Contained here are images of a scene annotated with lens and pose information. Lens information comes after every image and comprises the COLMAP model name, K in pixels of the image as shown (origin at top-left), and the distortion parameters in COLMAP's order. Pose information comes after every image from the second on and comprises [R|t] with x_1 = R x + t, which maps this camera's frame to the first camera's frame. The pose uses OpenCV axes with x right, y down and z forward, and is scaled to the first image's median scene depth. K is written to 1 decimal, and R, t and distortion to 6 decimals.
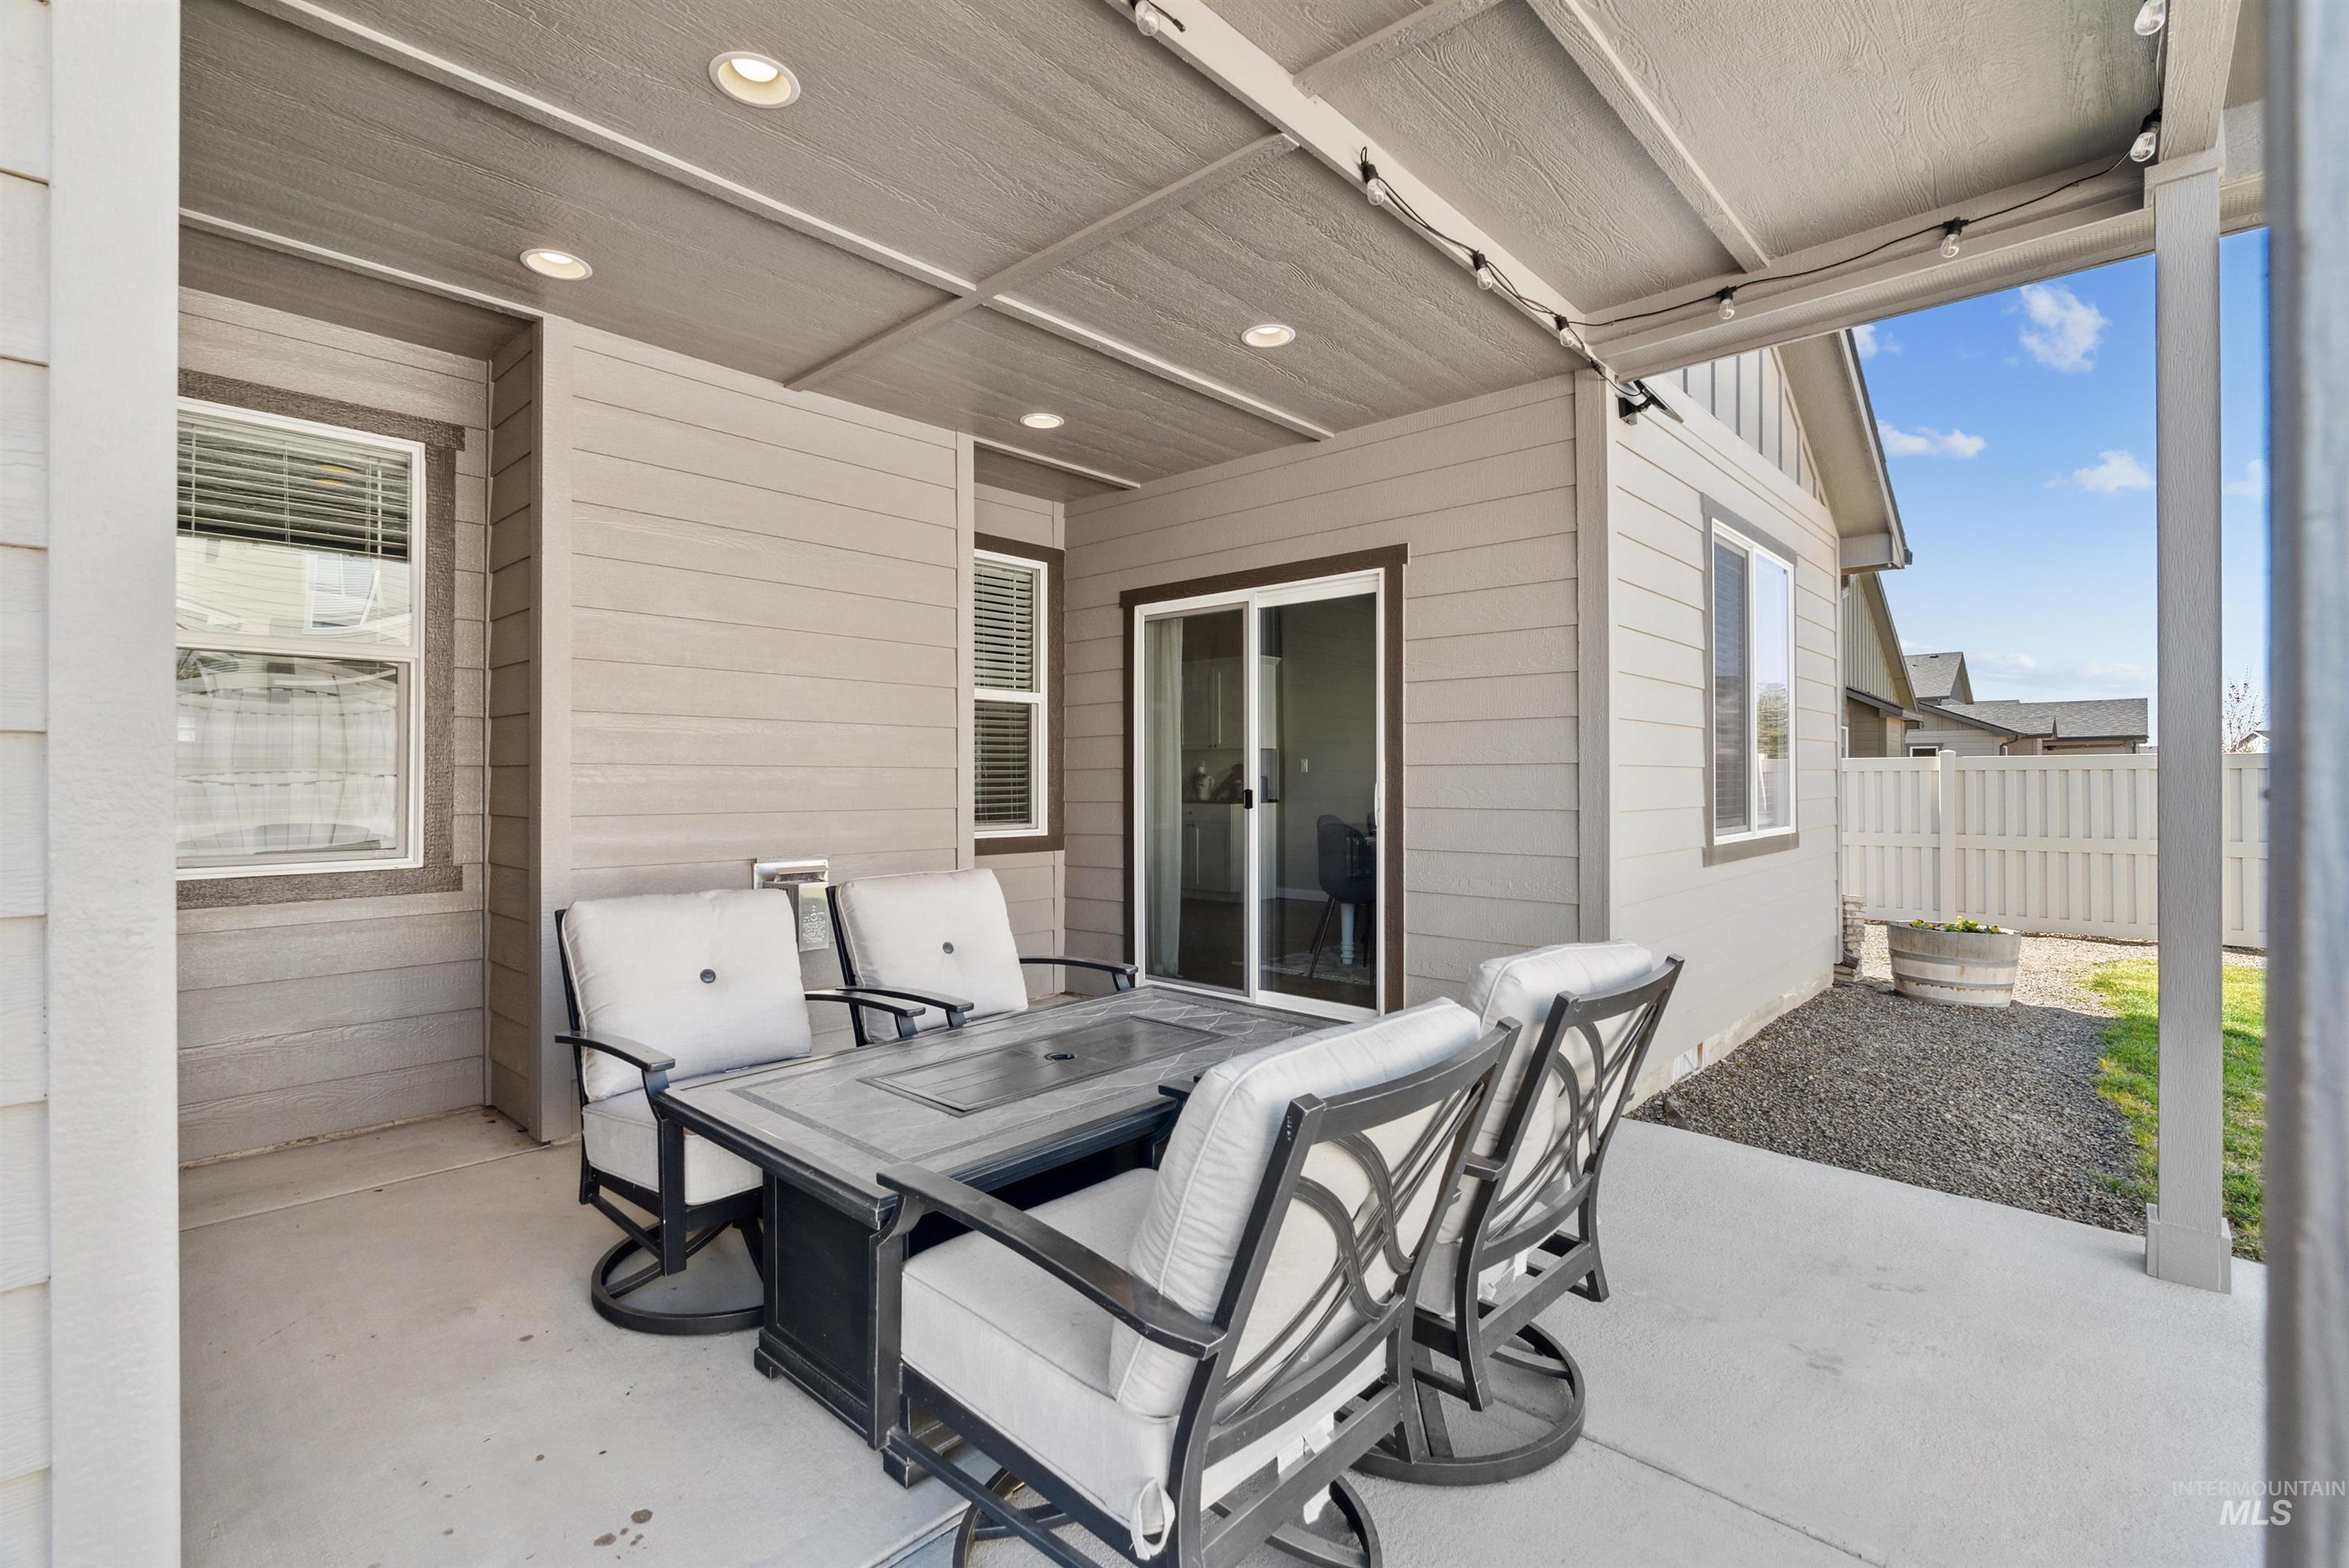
lens RADIAL K [[1057.6, 0, 1178.4], [0, 1057.6, 771.9], [0, 0, 1]] dist [-0.003808, -0.000517]
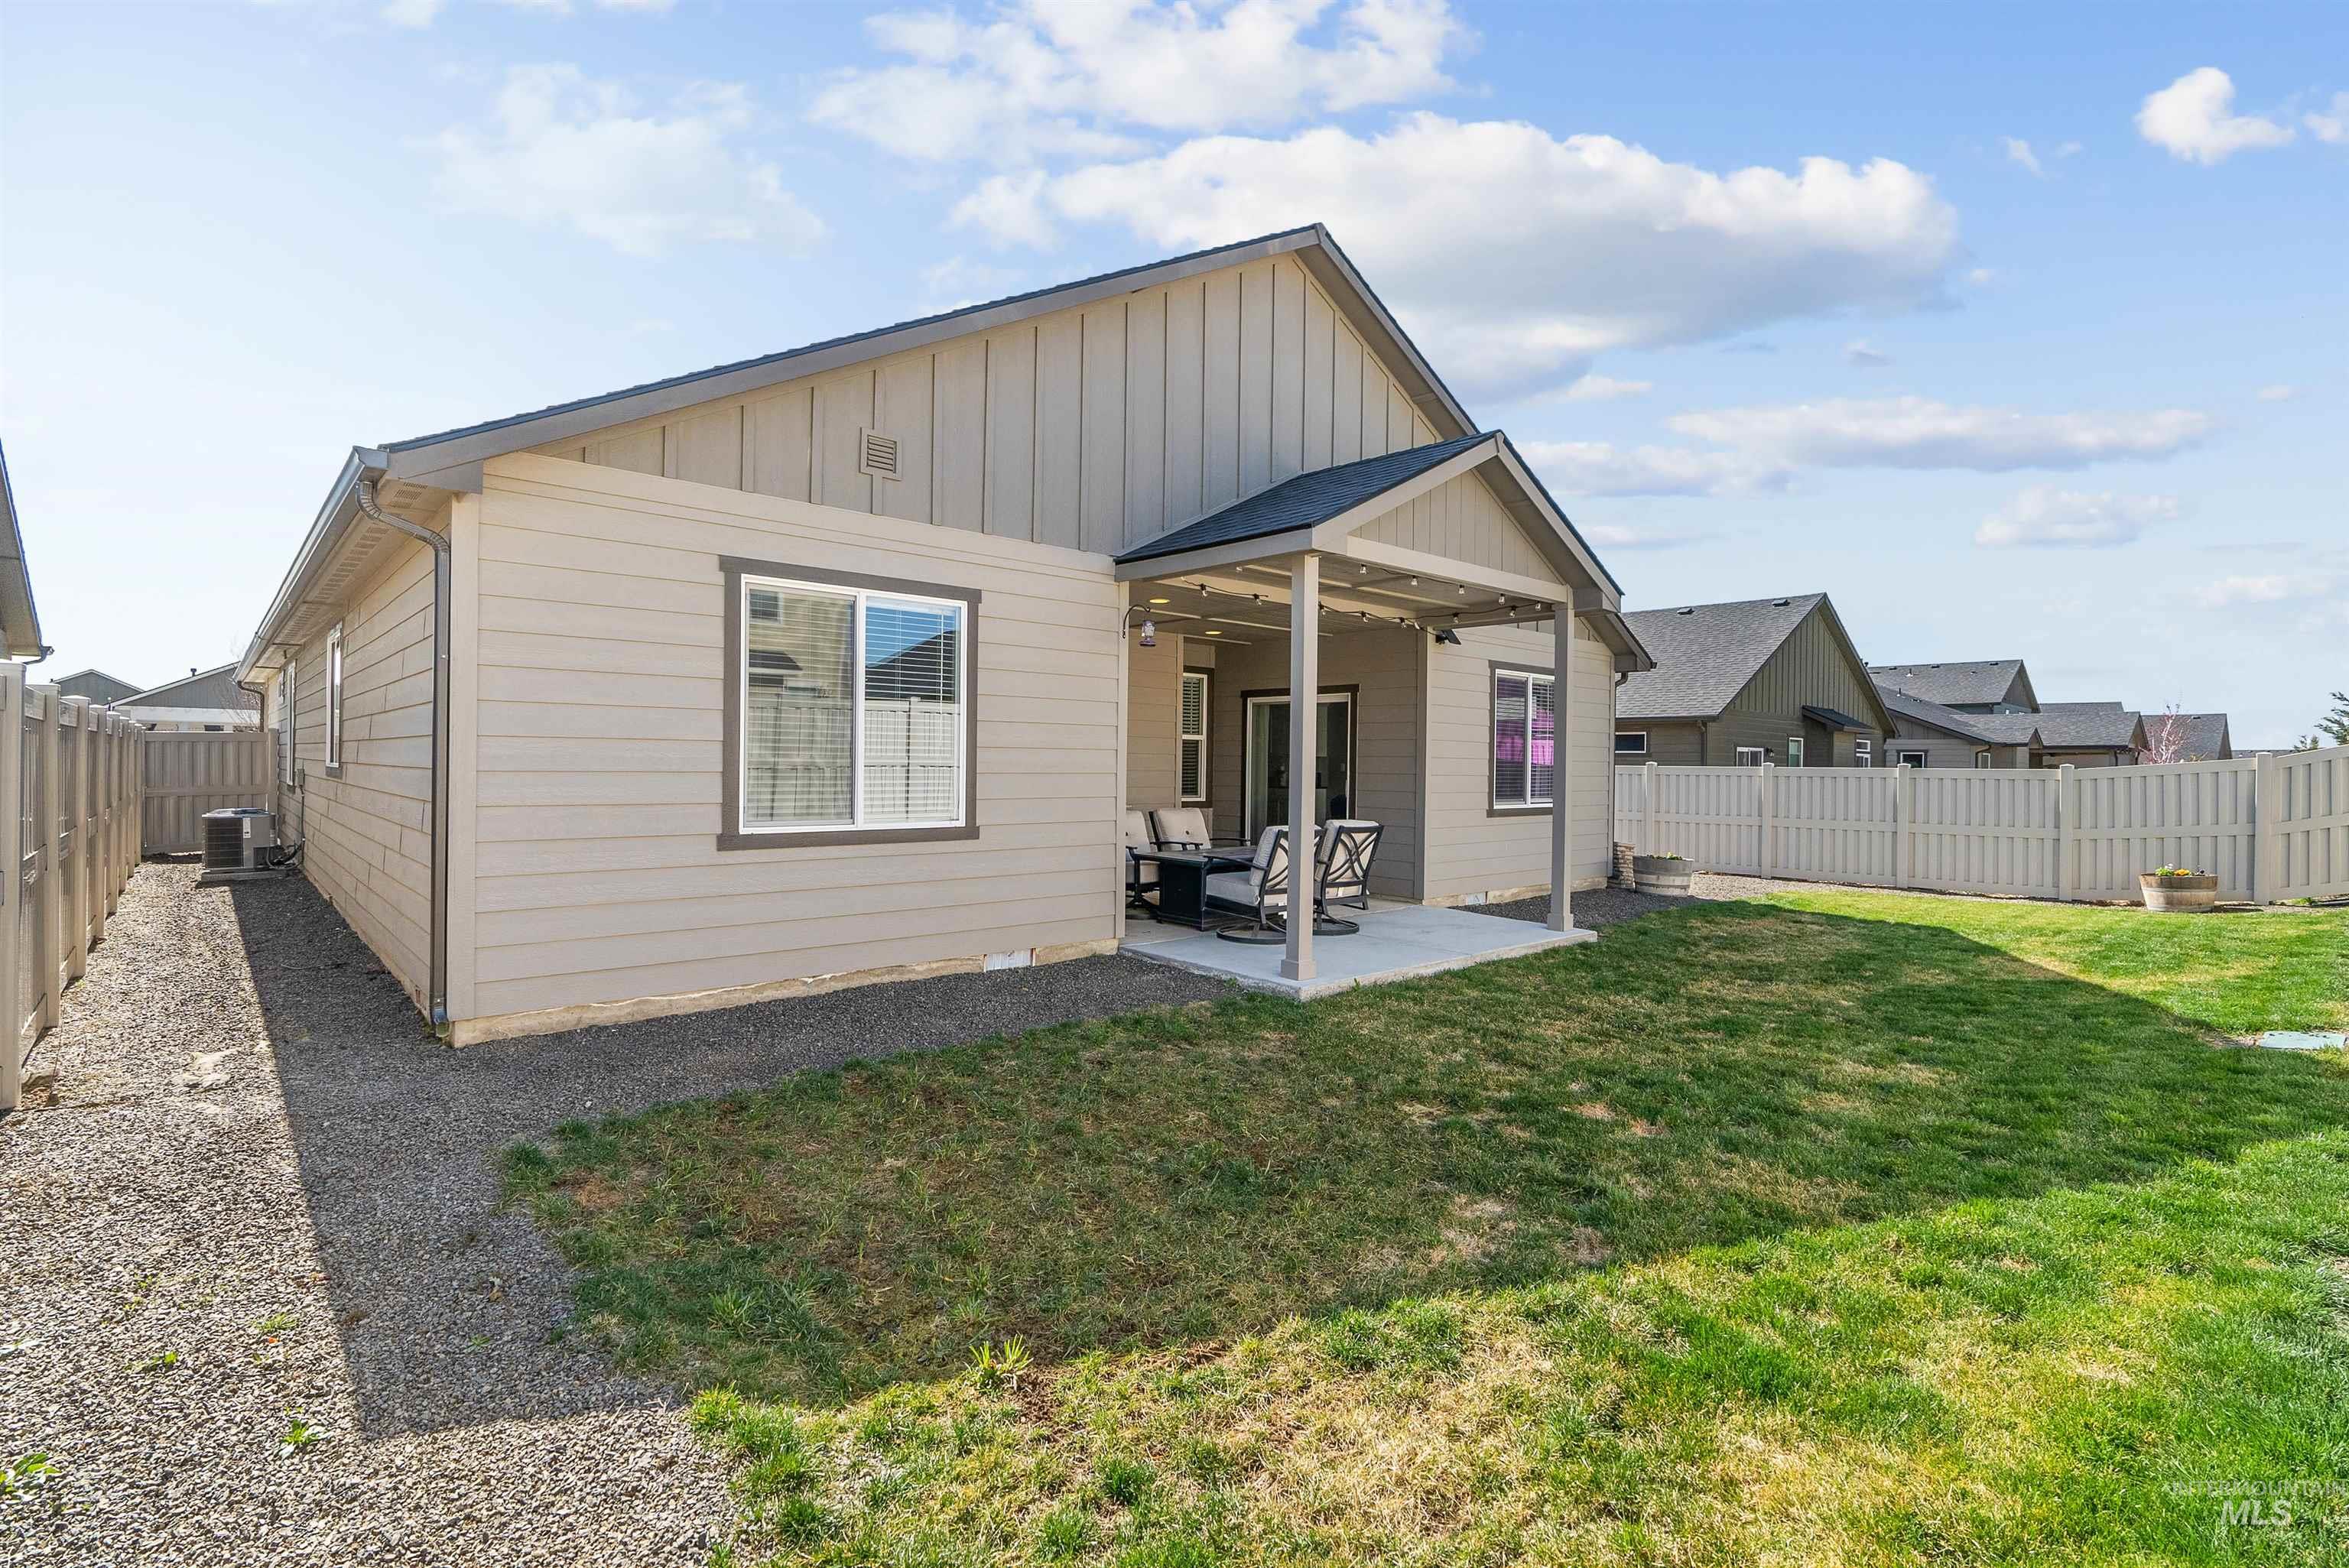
lens RADIAL K [[1084.9, 0, 1179.7], [0, 1084.9, 759.0], [0, 0, 1]] dist [-0.004946, 0.001099]
pose [[0.995899, 0.013772, -0.089420, 0.020627], [-0.013769, 0.999905, 0.000649, -0.027471], [0.089420, 0.000585, 0.995994, -1.220598]]
